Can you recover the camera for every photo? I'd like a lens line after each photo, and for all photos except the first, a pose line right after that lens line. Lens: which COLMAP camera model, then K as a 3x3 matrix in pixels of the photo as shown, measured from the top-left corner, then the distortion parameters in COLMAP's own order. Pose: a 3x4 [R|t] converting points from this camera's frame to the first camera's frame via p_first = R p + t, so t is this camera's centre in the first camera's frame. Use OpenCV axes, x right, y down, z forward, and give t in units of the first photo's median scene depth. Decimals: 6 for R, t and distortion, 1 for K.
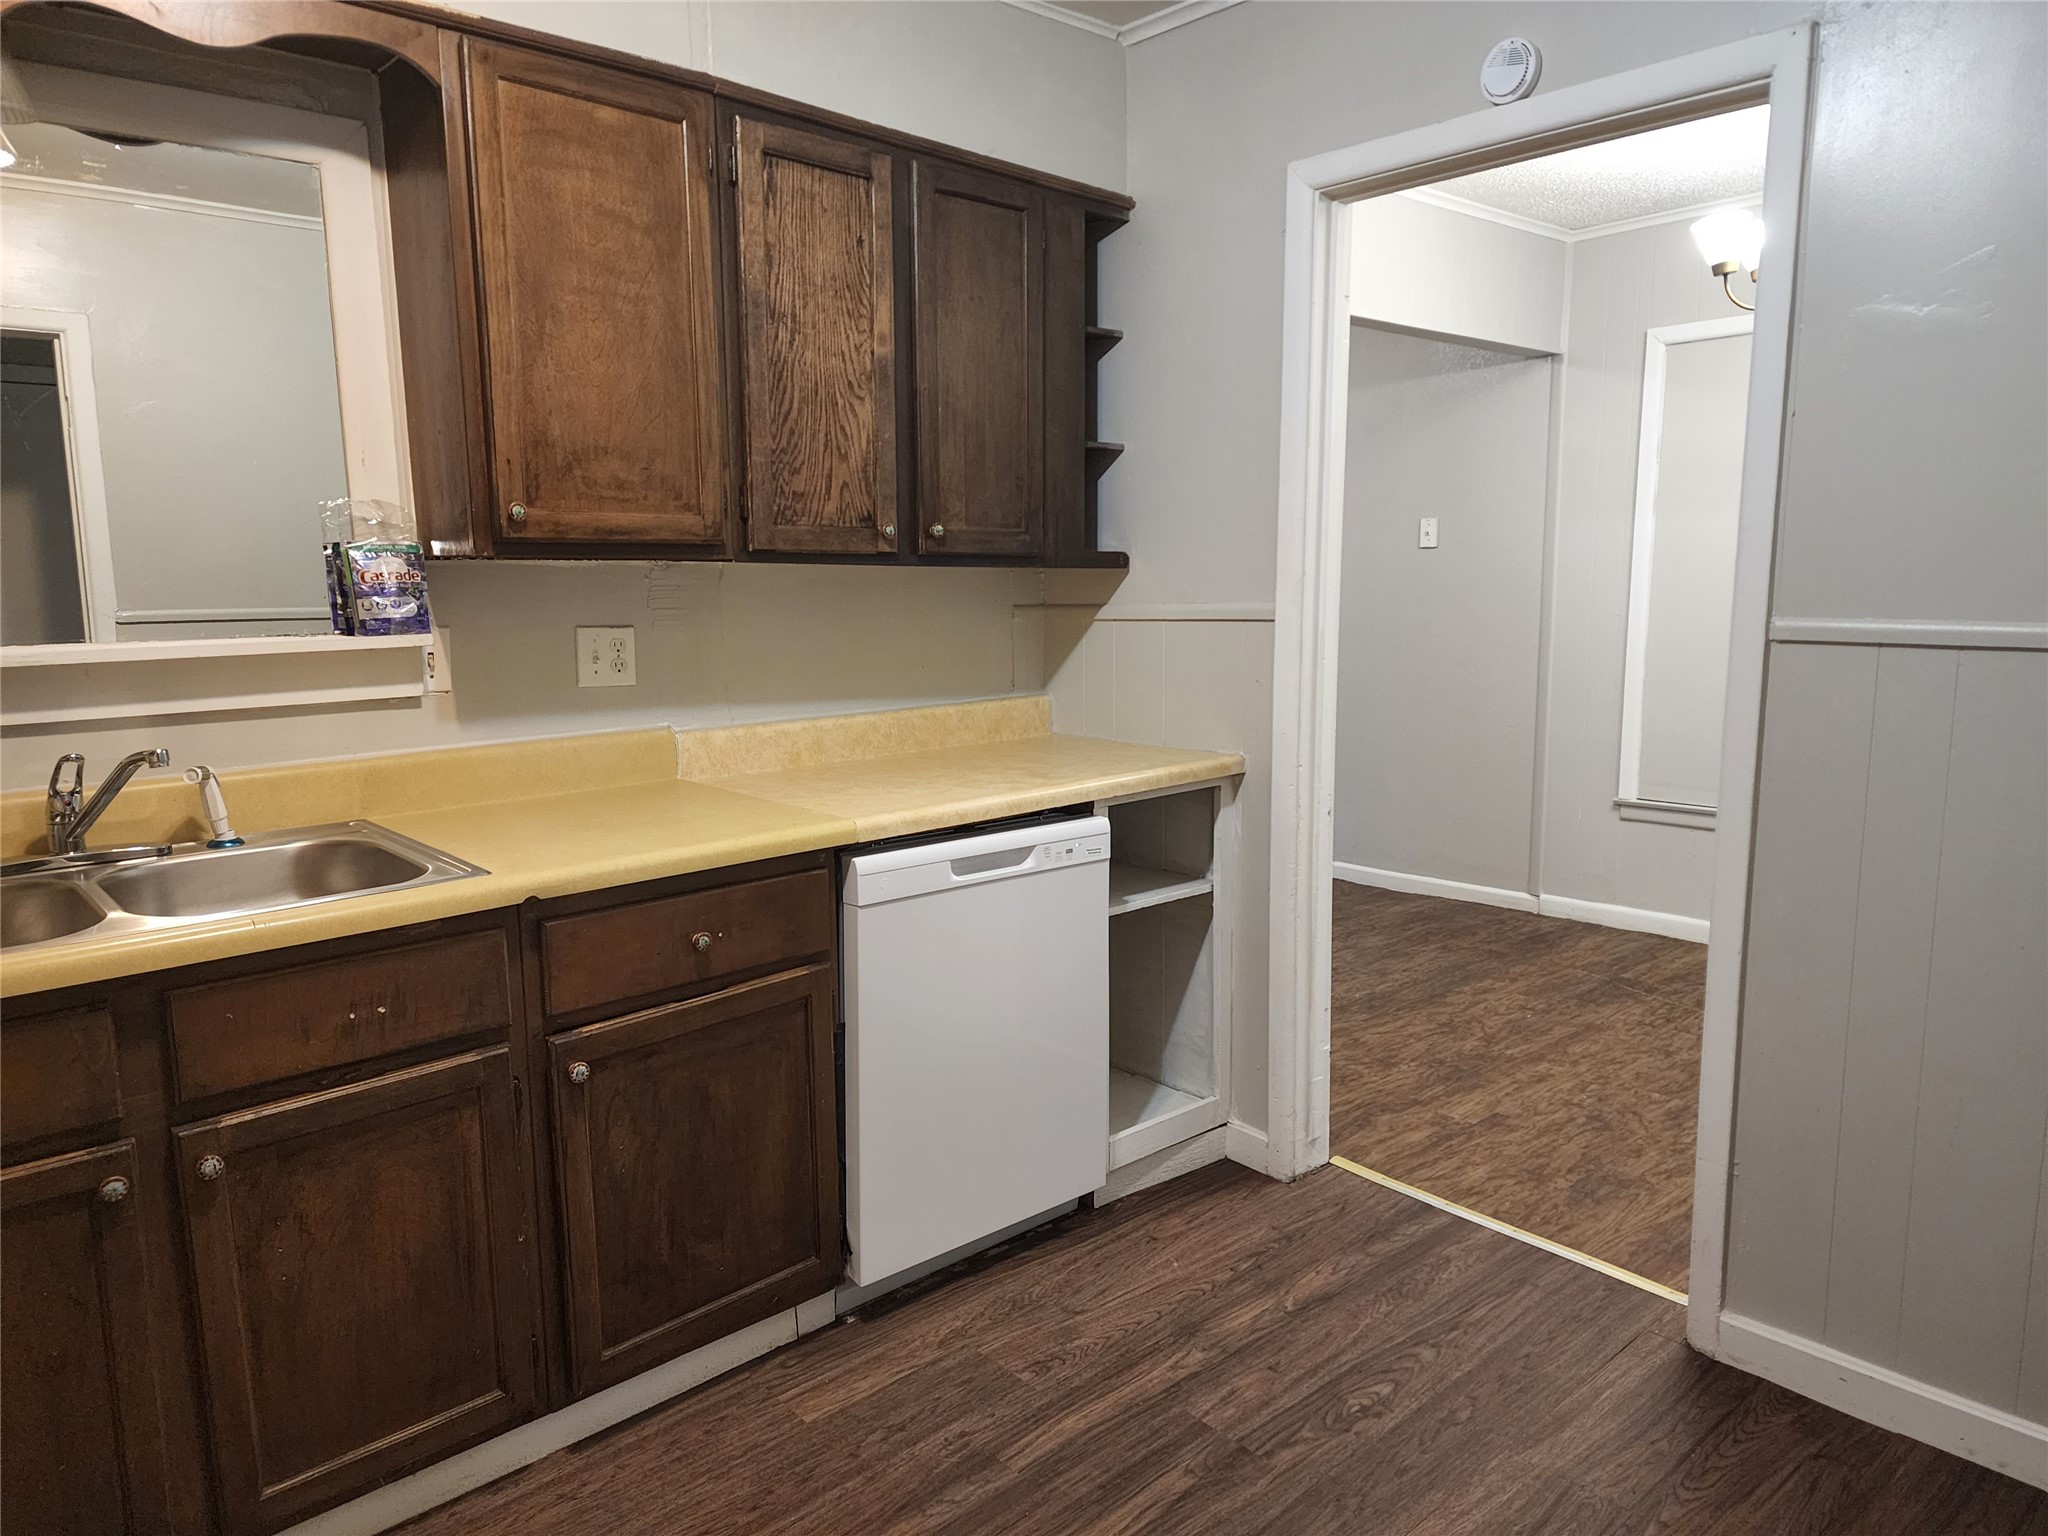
lens RADIAL K [[1381.7, 0, 1028.4], [0, 1381.7, 764.3], [0, 0, 1]] dist [0.081571, -0.071383]
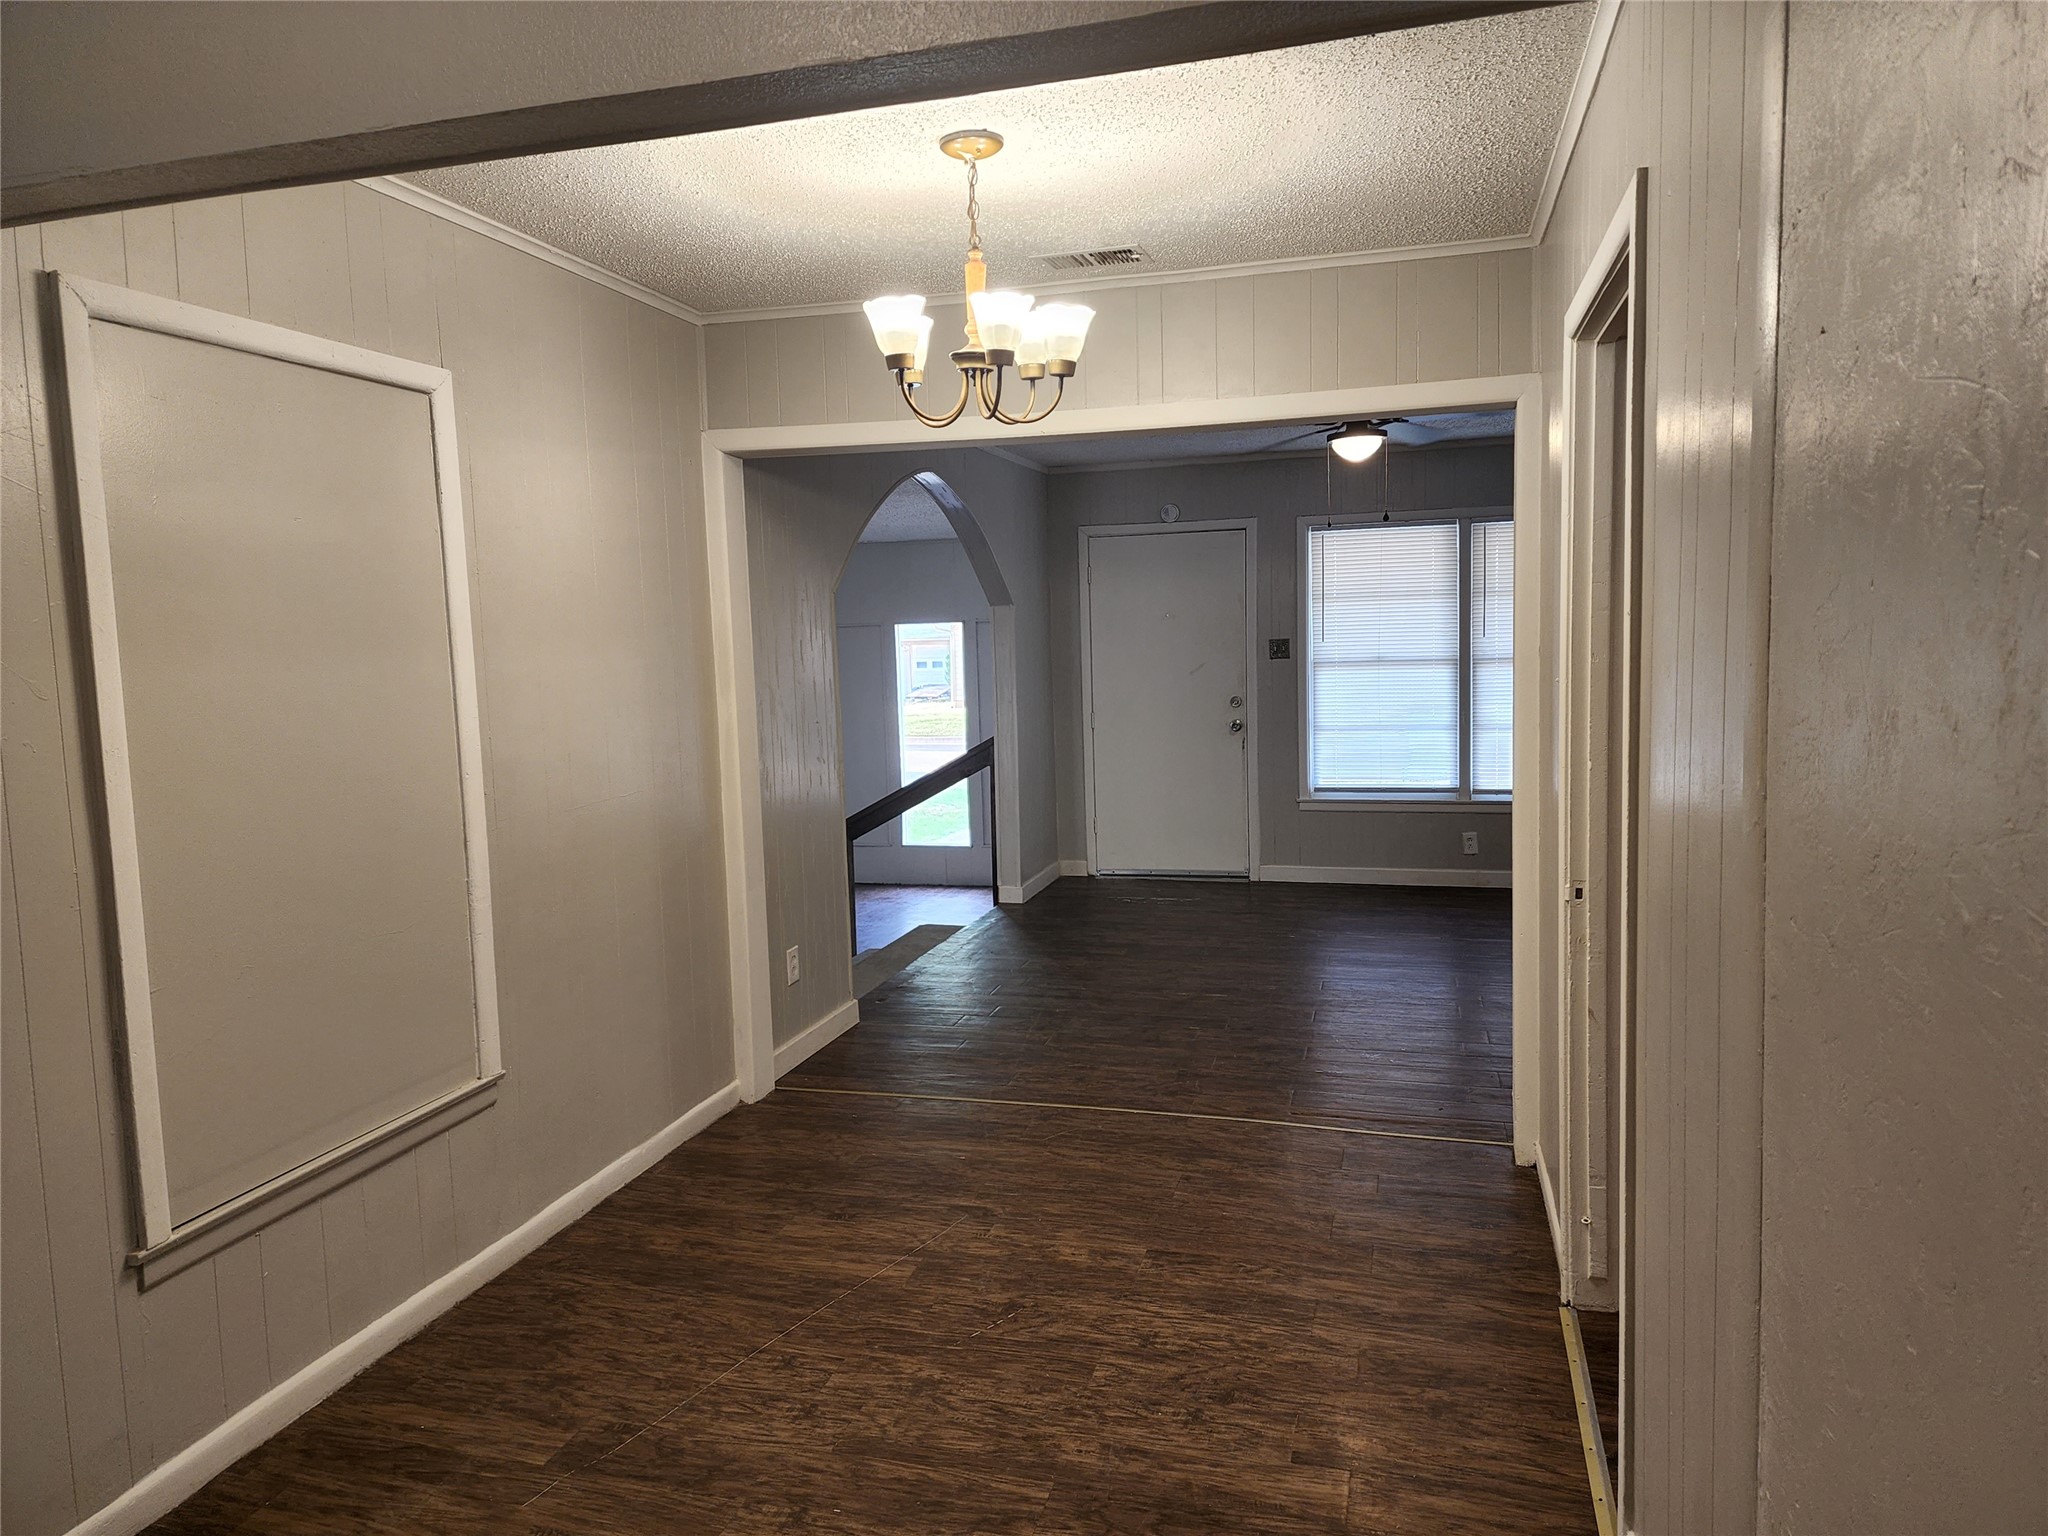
lens RADIAL K [[1381.7, 0, 1028.4], [0, 1381.7, 764.3], [0, 0, 1]] dist [0.081571, -0.071383]
pose [[-0.528072, -0.055186, 0.847405, -0.251105], [0.155041, 0.974849, 0.160101, -0.315943], [-0.834927, 0.215927, -0.506234, 1.814708]]
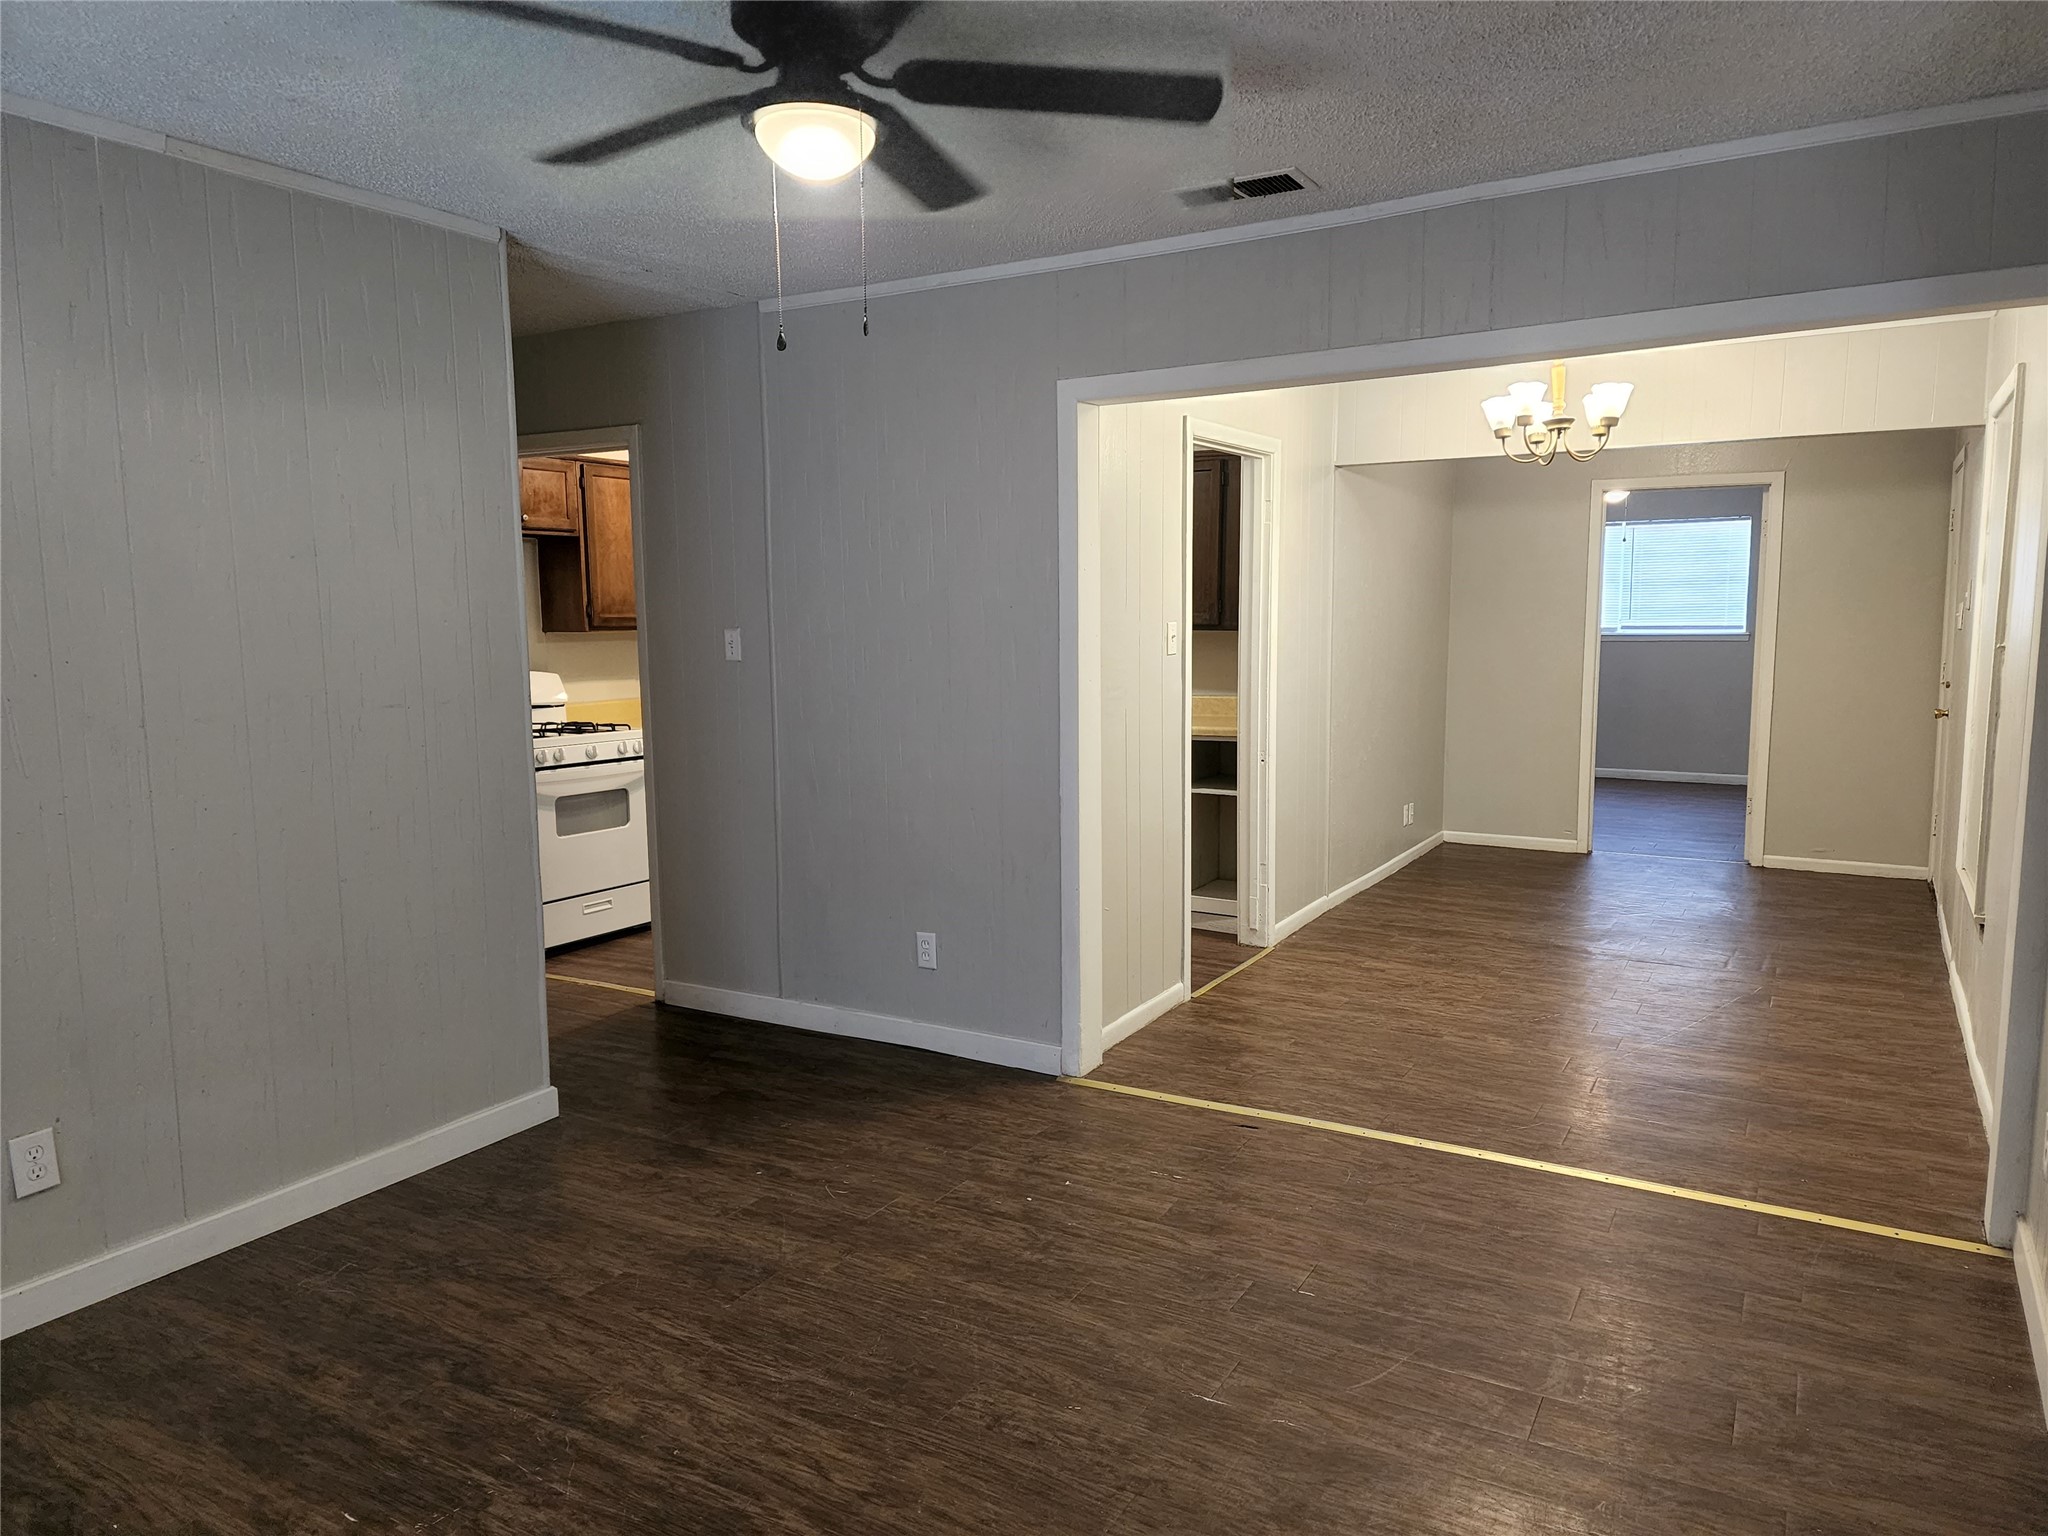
lens RADIAL K [[1381.7, 0, 1028.4], [0, 1381.7, 764.3], [0, 0, 1]] dist [0.081571, -0.071383]
pose [[0.297397, 0.117749, -0.947465, 2.216547], [-0.128904, 0.988231, 0.082354, -0.087062], [0.946012, 0.097640, 0.309076, 0.104156]]
